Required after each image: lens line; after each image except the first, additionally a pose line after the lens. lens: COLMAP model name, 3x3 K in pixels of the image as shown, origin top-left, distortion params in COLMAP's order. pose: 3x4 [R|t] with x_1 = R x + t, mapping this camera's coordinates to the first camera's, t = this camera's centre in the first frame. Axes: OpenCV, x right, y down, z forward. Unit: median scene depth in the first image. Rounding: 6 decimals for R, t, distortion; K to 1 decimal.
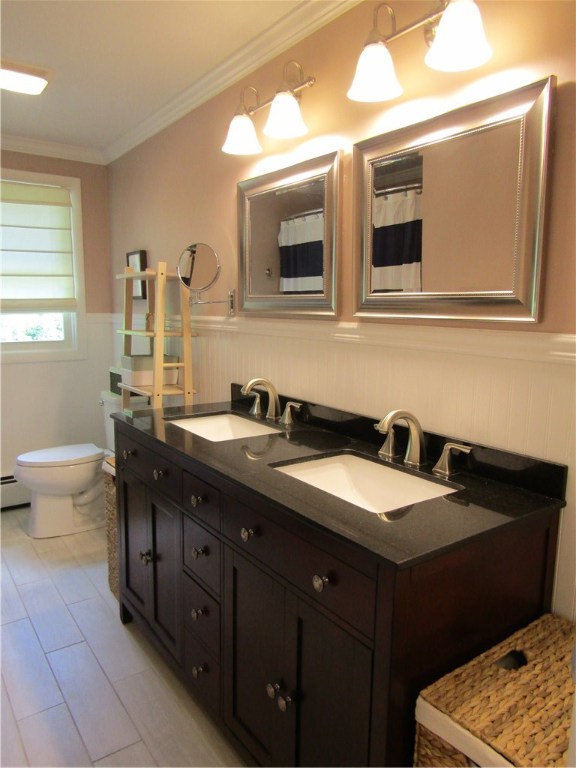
lens RADIAL K [[541.8, 0, 285.7], [0, 541.8, 384.6], [0, 0, 1]] dist [-0.015025, 0.005363]
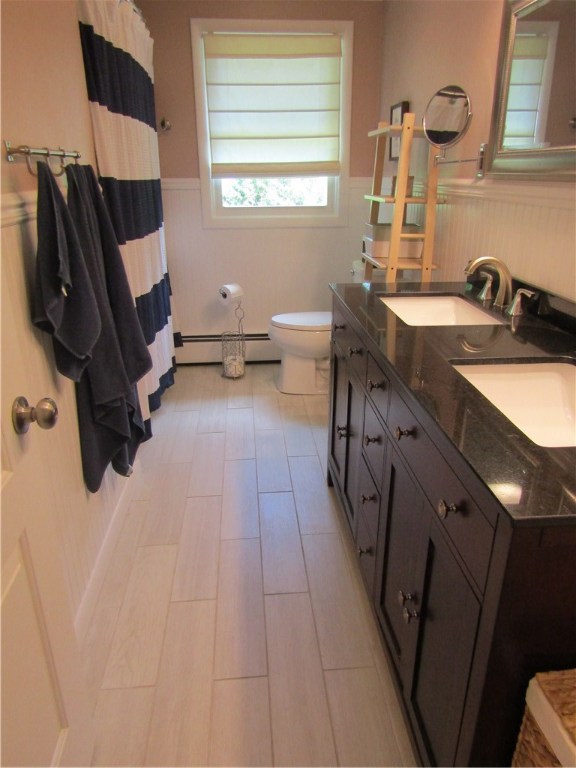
lens RADIAL K [[541.8, 0, 289.3], [0, 541.8, 385.8], [0, 0, 1]] dist [-0.015025, 0.005363]
pose [[0.865314, 0.174055, -0.470038, 0.081775], [-0.060314, 0.967114, 0.247087, -0.004532], [0.497587, -0.185458, 0.847356, 0.079482]]
